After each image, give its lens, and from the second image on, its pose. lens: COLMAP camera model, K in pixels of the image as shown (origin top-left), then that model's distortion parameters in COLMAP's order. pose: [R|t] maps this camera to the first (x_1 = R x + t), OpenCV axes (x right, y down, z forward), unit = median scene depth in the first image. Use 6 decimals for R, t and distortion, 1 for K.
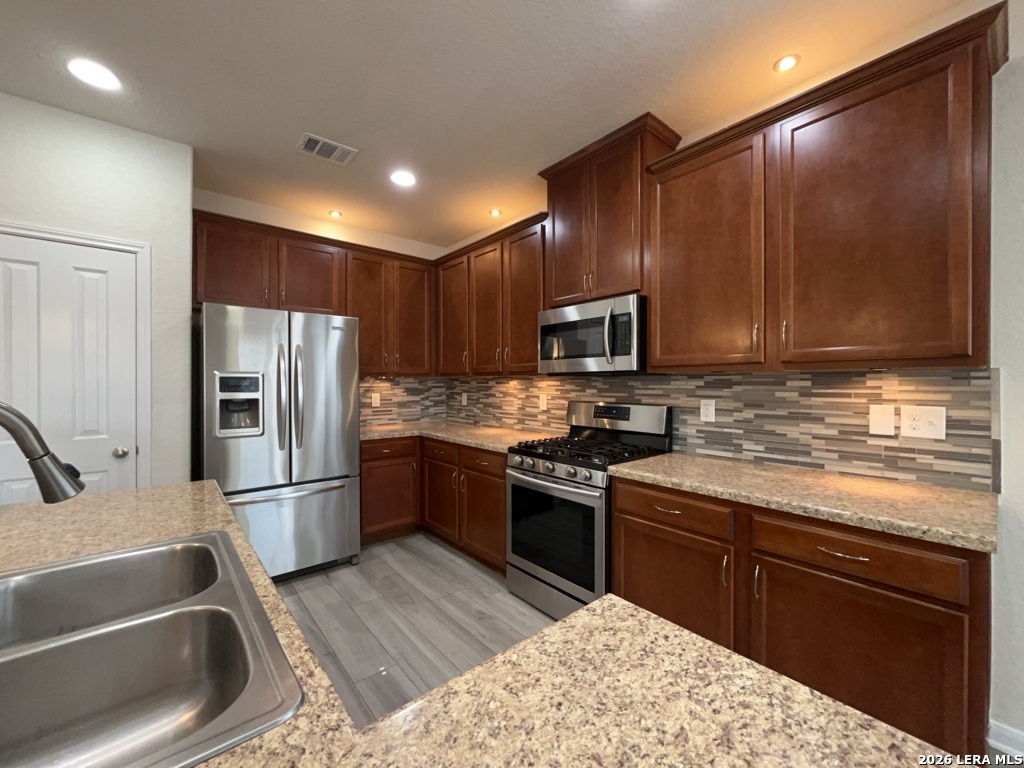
lens RADIAL K [[413.1, 0, 512.2], [0, 413.1, 382.7], [0, 0, 1]] dist [-0.004008, 0.000235]
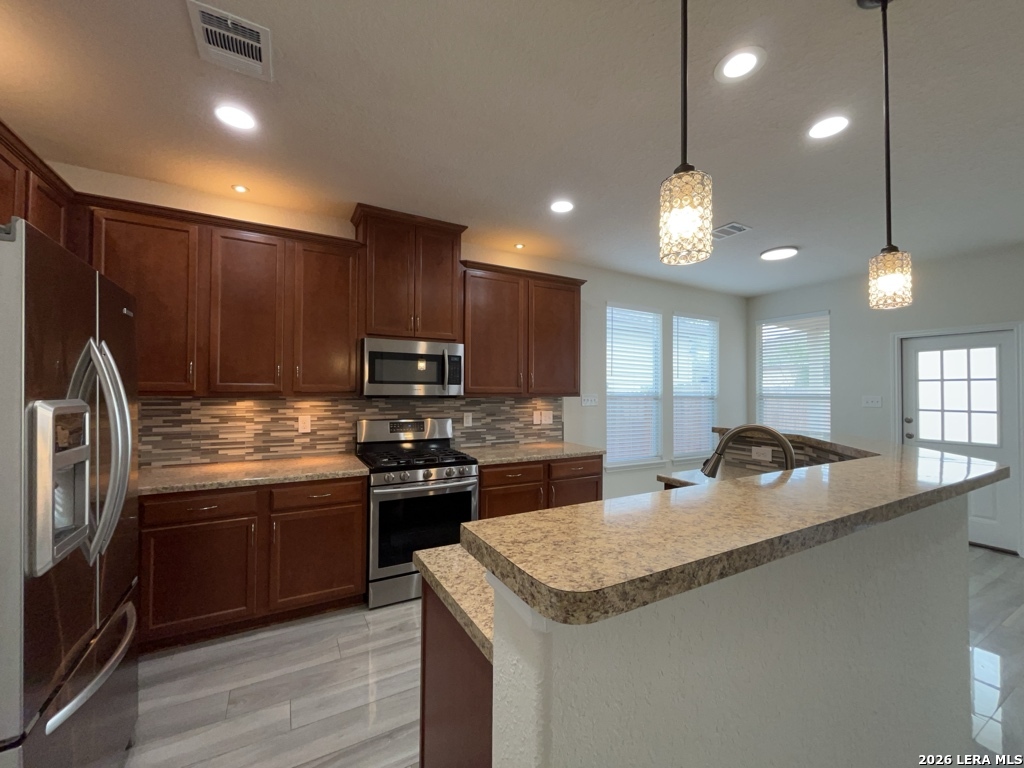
lens RADIAL K [[413.1, 0, 513.6], [0, 413.1, 382.9], [0, 0, 1]] dist [-0.004008, 0.000235]
pose [[0.190414, 0.022286, 0.981451, -0.946586], [-0.007314, 0.999747, -0.021283, -0.037423], [-0.981677, -0.003125, 0.190529, 0.452926]]
